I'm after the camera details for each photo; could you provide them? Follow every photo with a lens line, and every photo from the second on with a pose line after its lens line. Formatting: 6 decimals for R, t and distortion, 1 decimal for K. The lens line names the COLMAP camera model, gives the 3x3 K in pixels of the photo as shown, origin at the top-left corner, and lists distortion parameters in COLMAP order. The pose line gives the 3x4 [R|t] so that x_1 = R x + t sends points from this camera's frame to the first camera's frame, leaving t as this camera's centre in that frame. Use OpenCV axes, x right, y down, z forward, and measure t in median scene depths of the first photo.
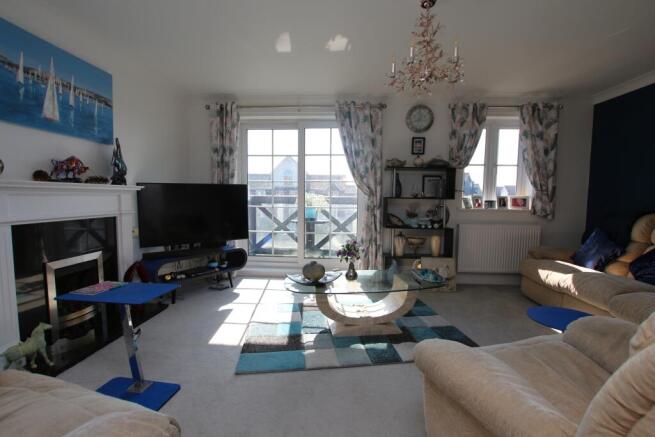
lens RADIAL K [[306.3, 0, 330.1], [0, 306.3, 220.6], [0, 0, 1]] dist [-0.022604, 0.000070]
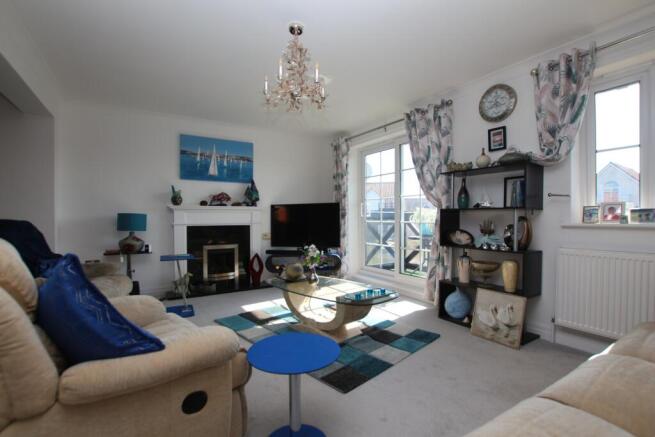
lens RADIAL K [[306.3, 0, 330.1], [0, 306.3, 220.6], [0, 0, 1]] dist [-0.022604, 0.000070]
pose [[0.584775, -0.004131, -0.811185, 0.683376], [-0.053689, 0.997597, -0.043784, 0.008291], [0.809417, 0.069155, 0.583149, 0.263427]]
